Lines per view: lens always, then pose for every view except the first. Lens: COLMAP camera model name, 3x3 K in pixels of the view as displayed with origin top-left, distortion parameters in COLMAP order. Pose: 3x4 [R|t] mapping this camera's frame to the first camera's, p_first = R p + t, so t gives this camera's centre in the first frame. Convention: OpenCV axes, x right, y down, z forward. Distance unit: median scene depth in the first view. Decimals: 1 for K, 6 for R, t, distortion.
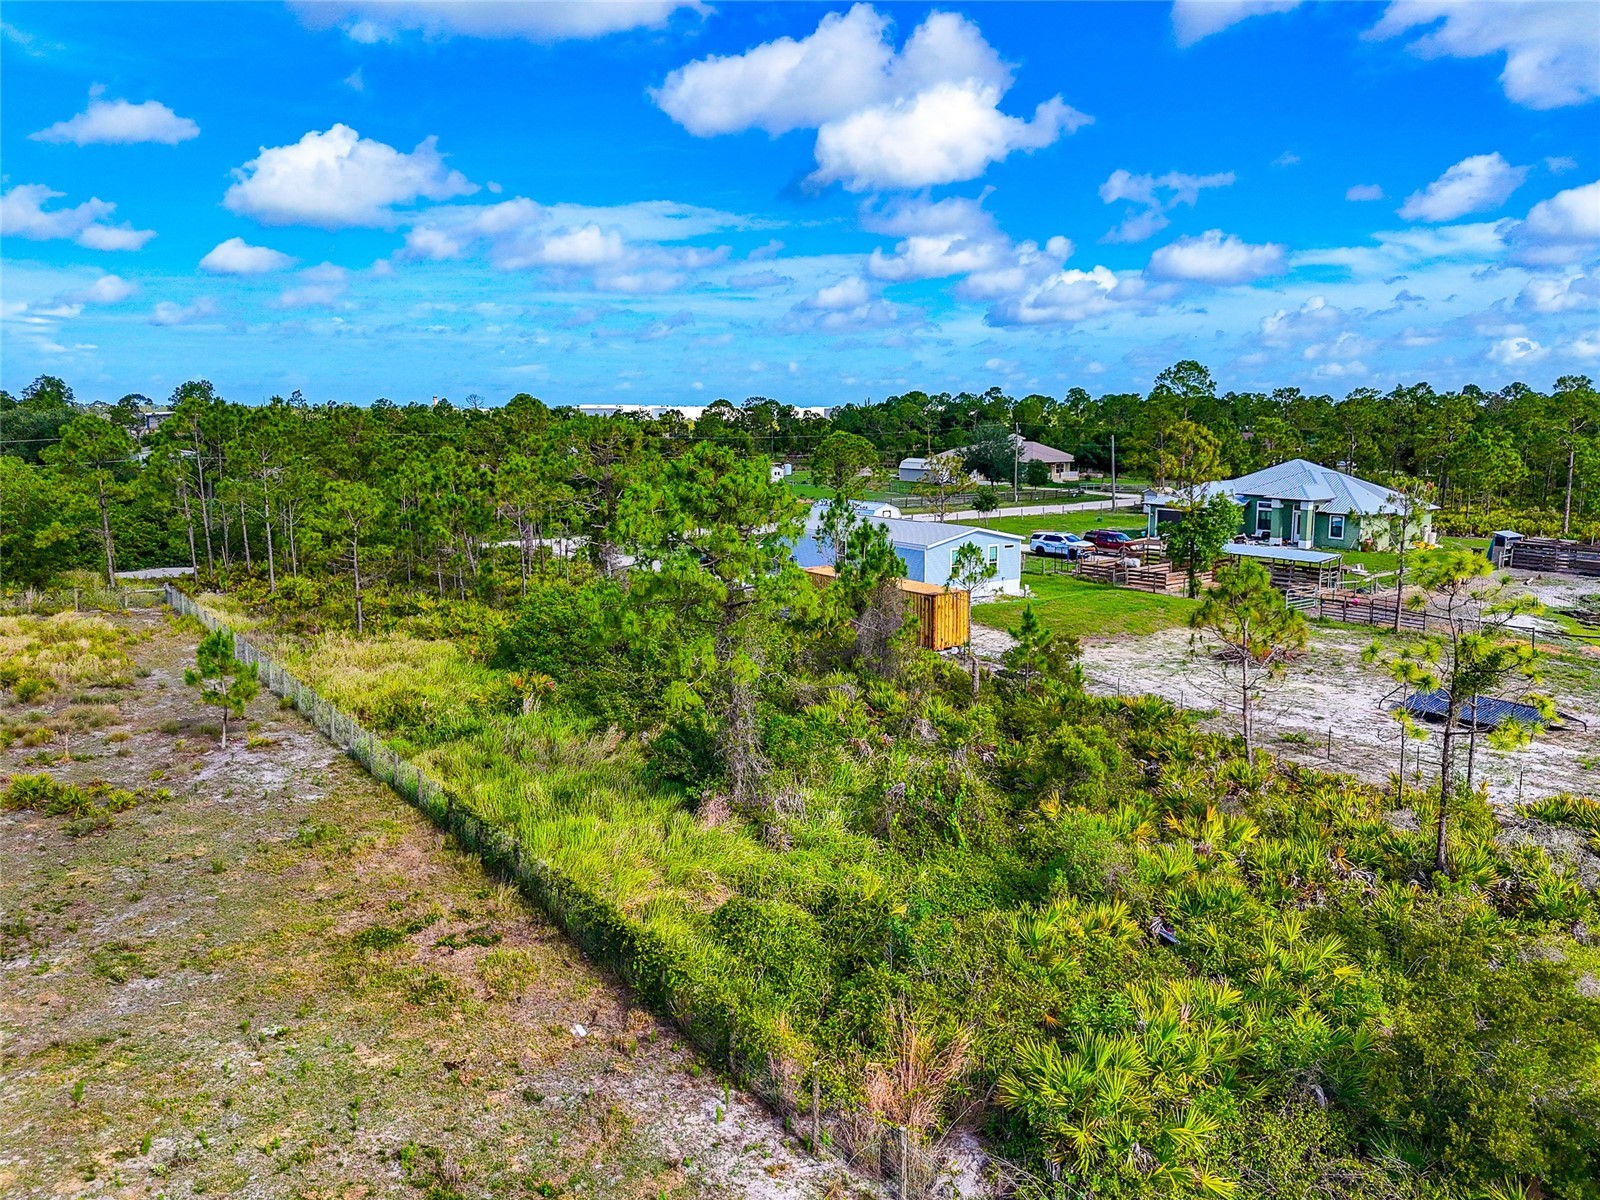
lens RADIAL K [[1189.5, 0, 805.5], [0, 1189.5, 545.6], [0, 0, 1]] dist [0.076086, -0.081201]
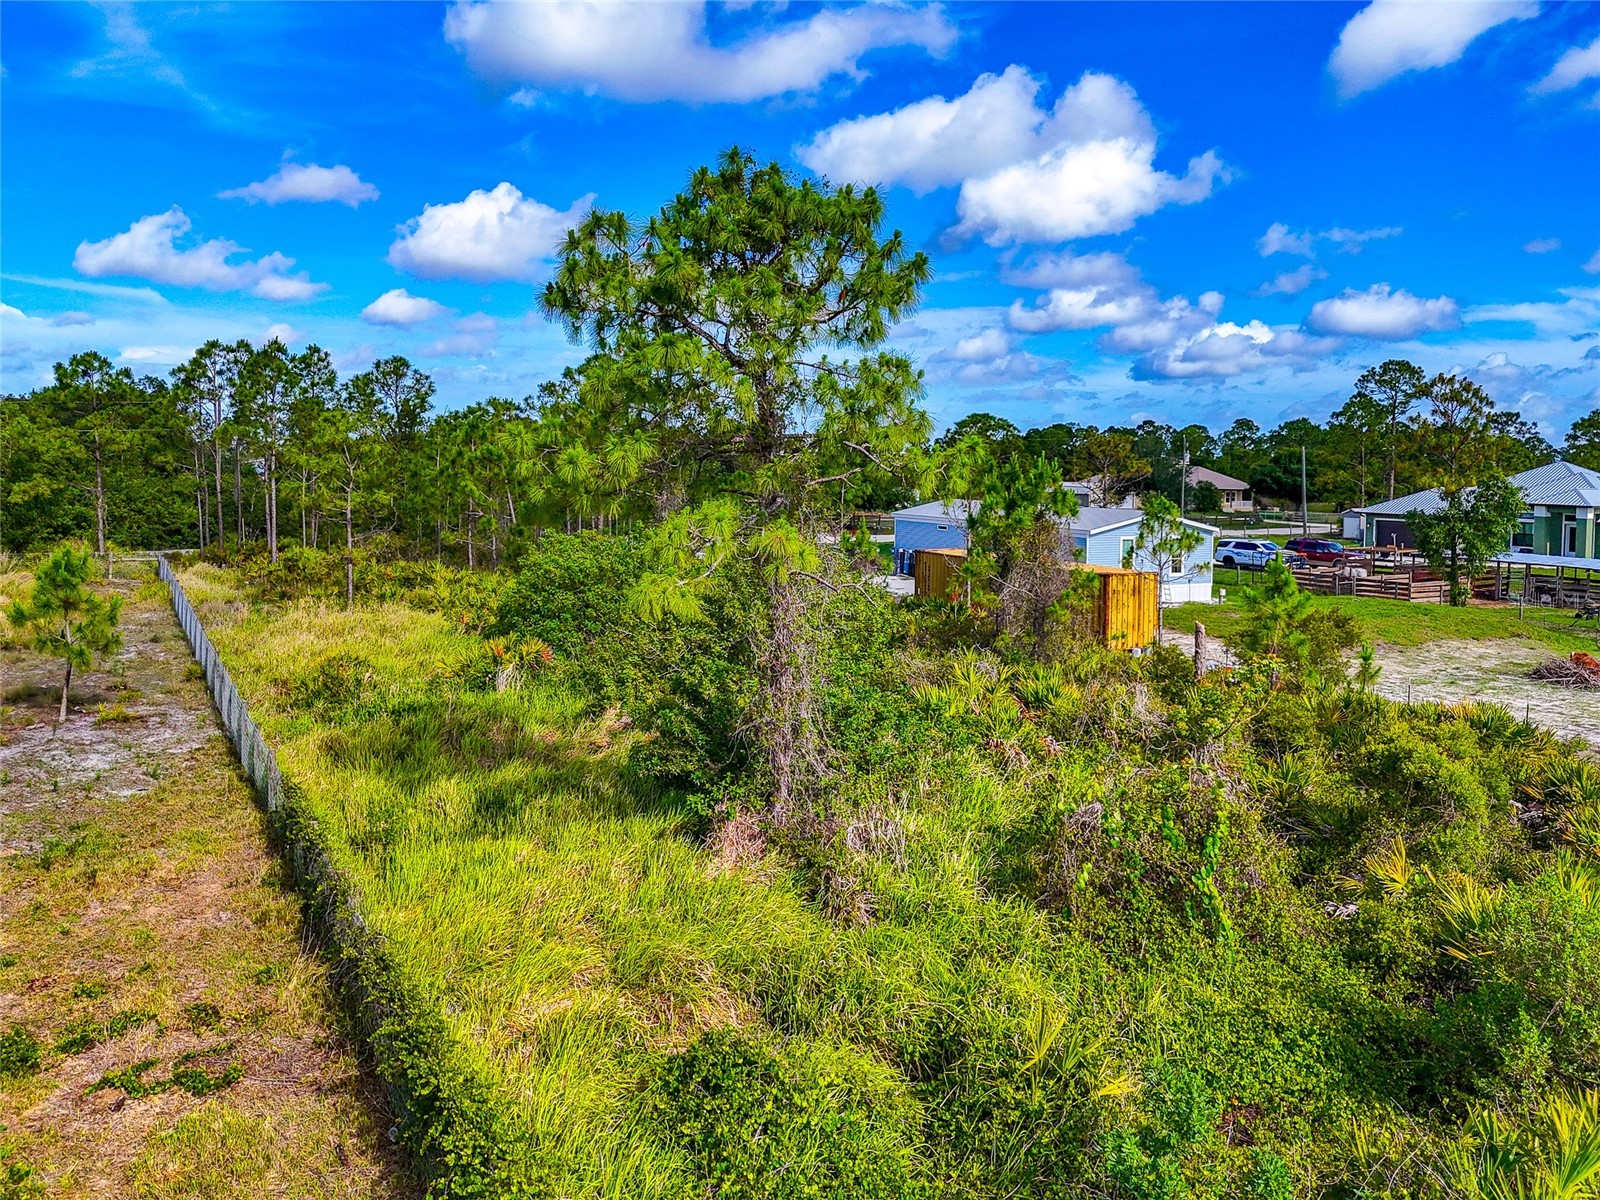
lens RADIAL K [[1227.9, 0, 802.9], [0, 1227.9, 516.5], [0, 0, 1]] dist [0.051687, -0.031904]
pose [[0.993739, 0.024492, -0.109010, 0.010748], [-0.031825, 0.997309, -0.066045, 0.110776], [0.107099, 0.069101, 0.991844, 0.437094]]
